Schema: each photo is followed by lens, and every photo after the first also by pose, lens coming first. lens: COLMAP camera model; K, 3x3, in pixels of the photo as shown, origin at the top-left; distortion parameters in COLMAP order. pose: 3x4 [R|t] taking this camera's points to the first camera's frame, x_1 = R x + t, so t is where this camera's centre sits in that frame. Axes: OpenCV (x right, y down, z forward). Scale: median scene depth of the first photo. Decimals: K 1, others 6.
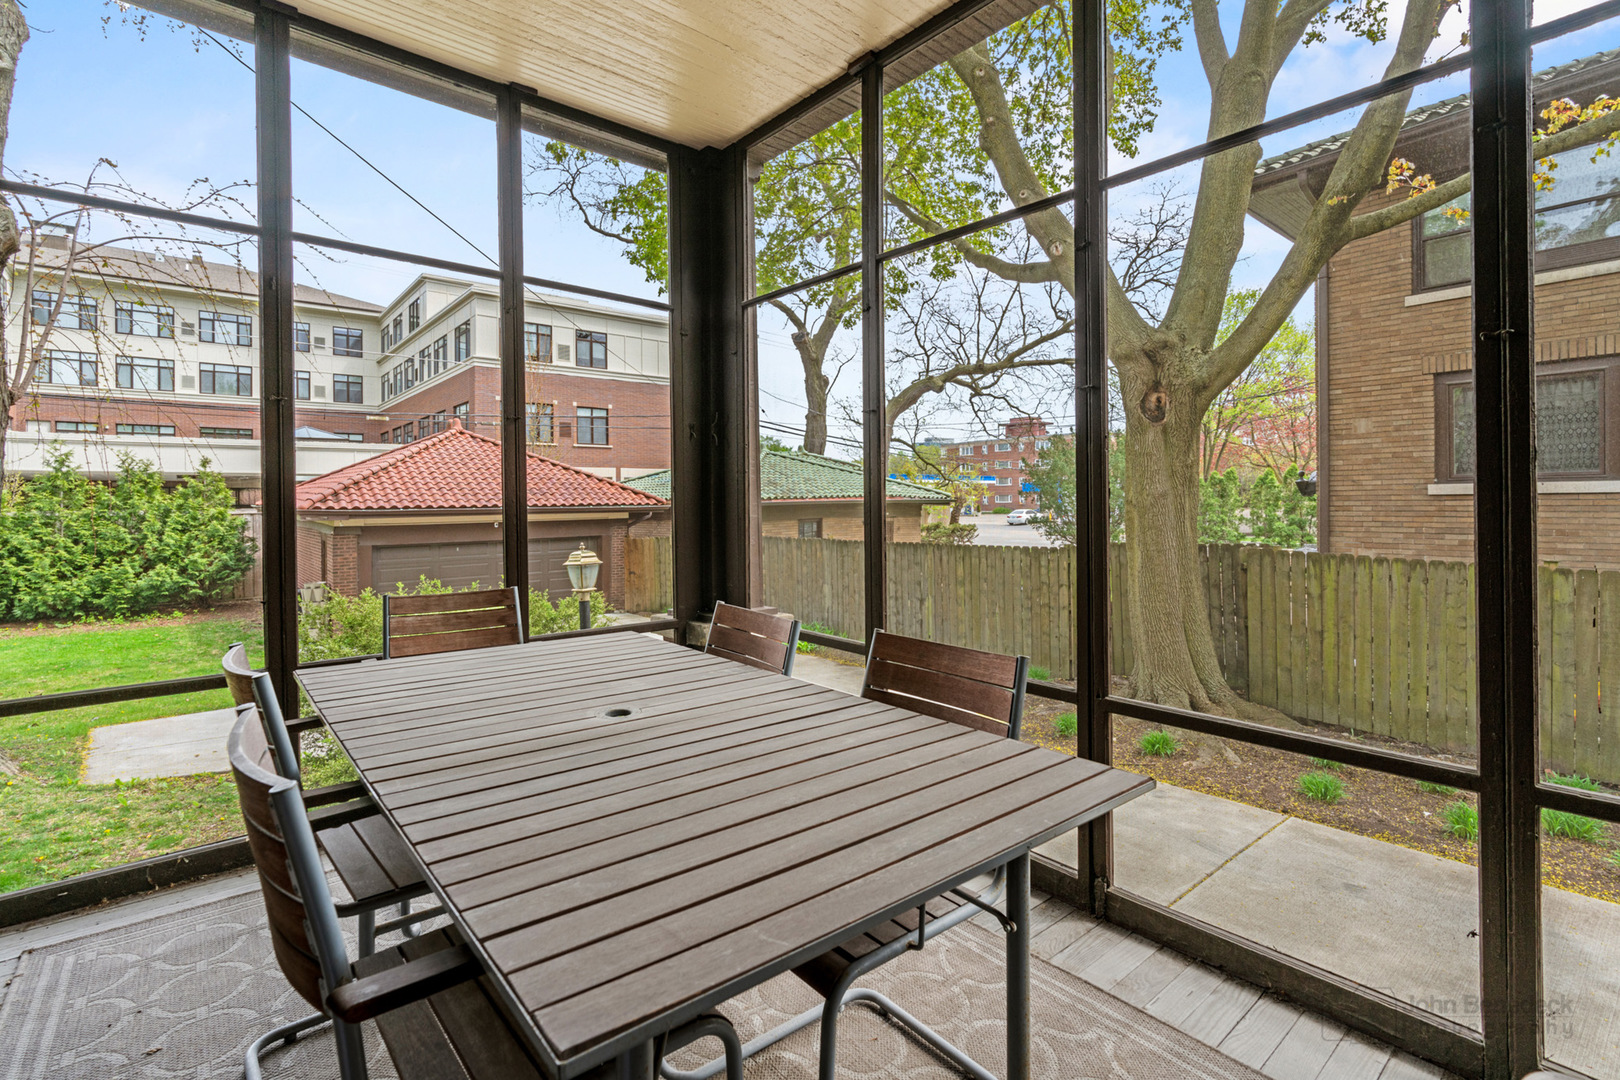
lens RADIAL K [[742.4, 0, 805.6], [0, 742.4, 500.0], [0, 0, 1]] dist [-0.010452, 0.005029]
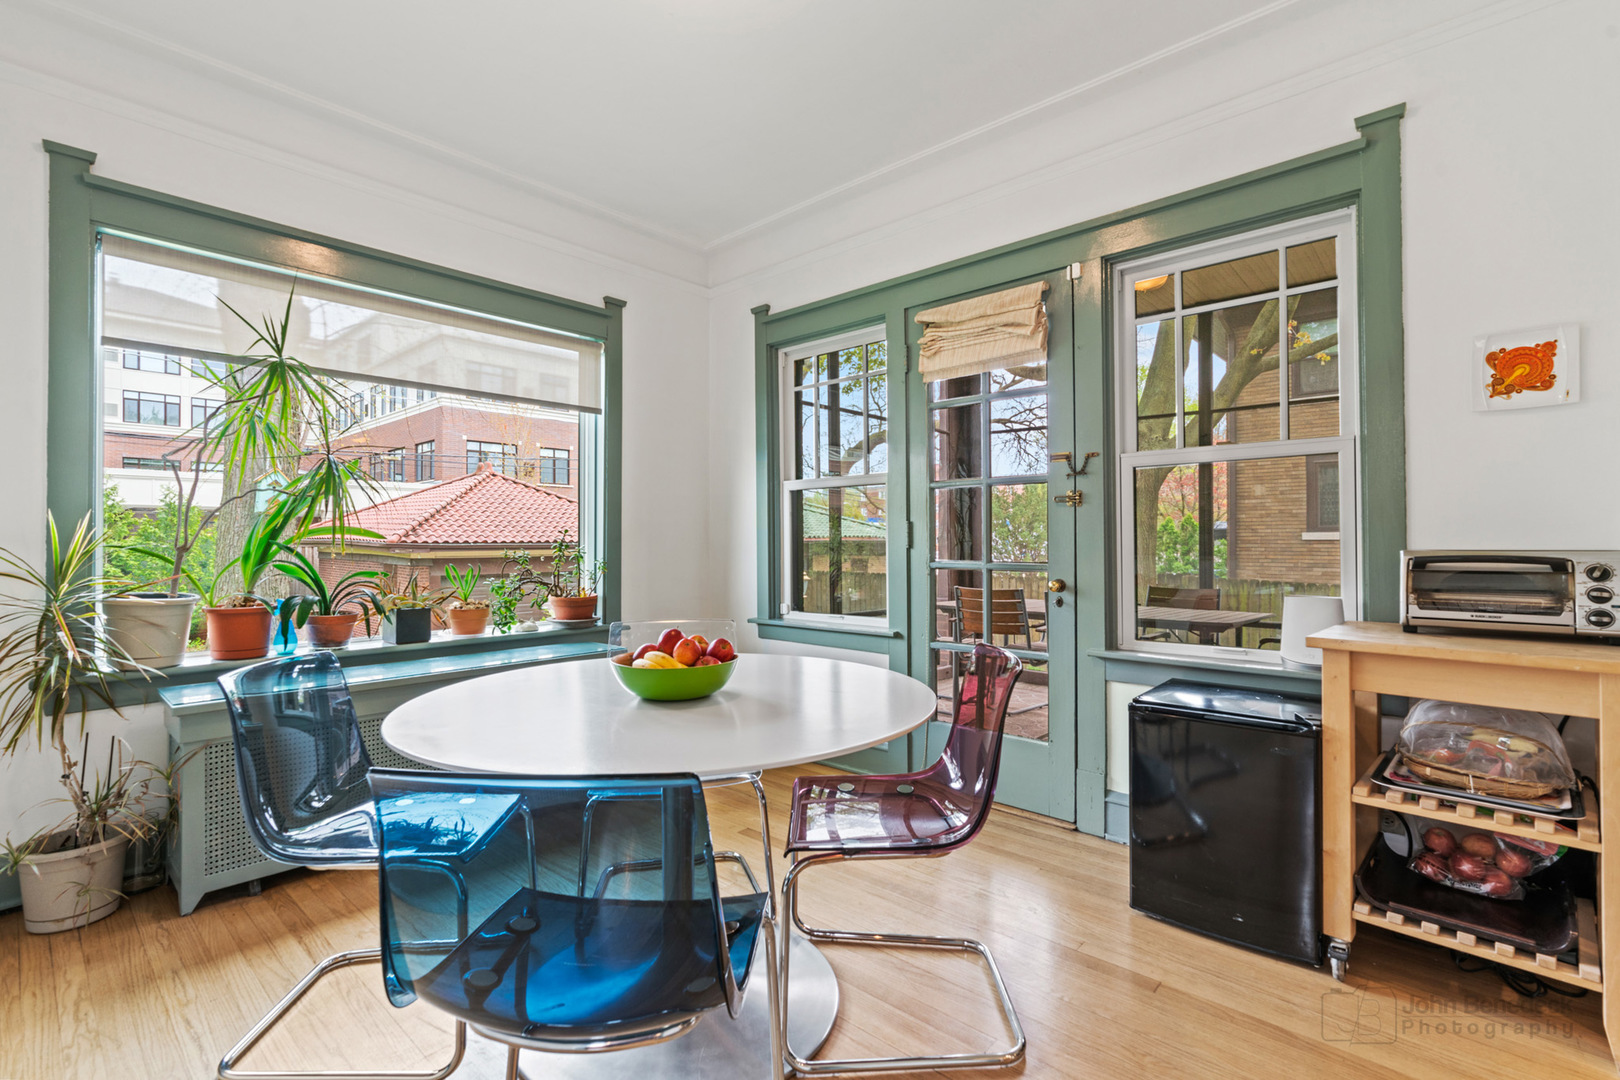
lens RADIAL K [[742.4, 0, 802.1], [0, 742.4, 528.9], [0, 0, 1]] dist [-0.010452, 0.005029]
pose [[0.992249, 0.011991, 0.123683, -0.181722], [-0.010122, 0.999825, -0.015726, 0.002542], [-0.123850, 0.014352, 0.992197, -0.184544]]
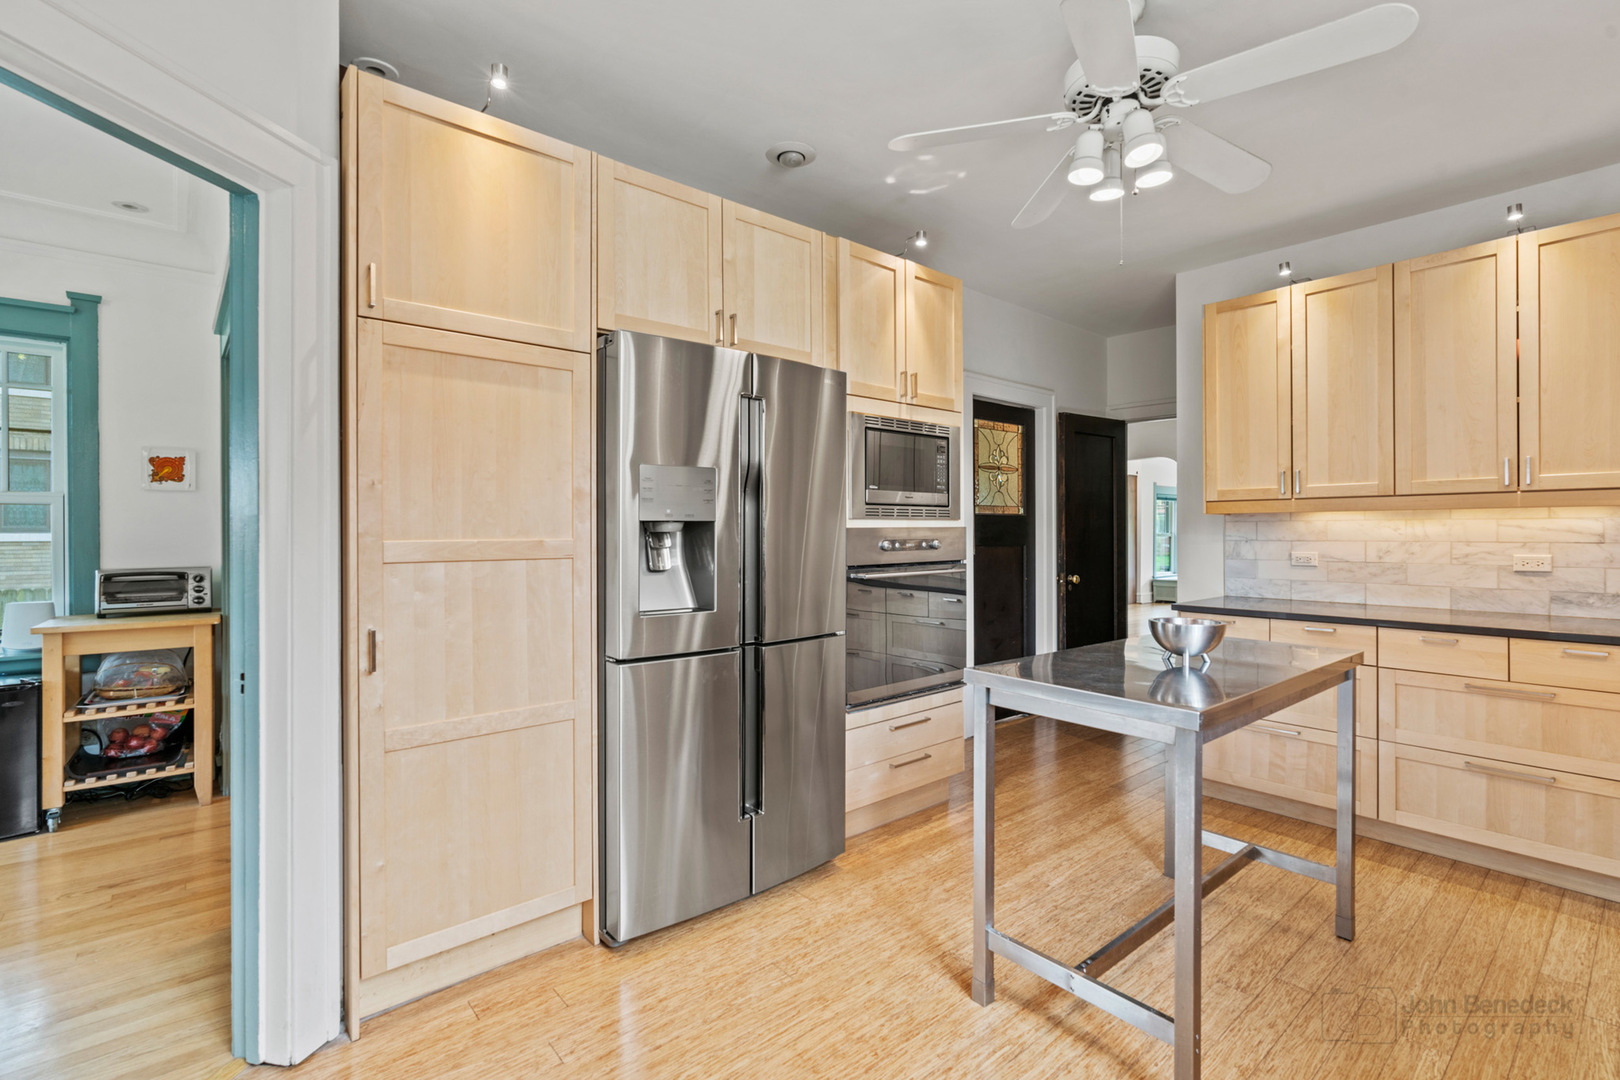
lens RADIAL K [[742.4, 0, 810.1], [0, 742.4, 539.0], [0, 0, 1]] dist [-0.010452, 0.005029]
pose [[-0.000870, 0.003926, 0.999992, -0.802088], [-0.001116, 0.999992, -0.003927, -0.047756], [-0.999999, -0.001119, -0.000866, -0.786204]]
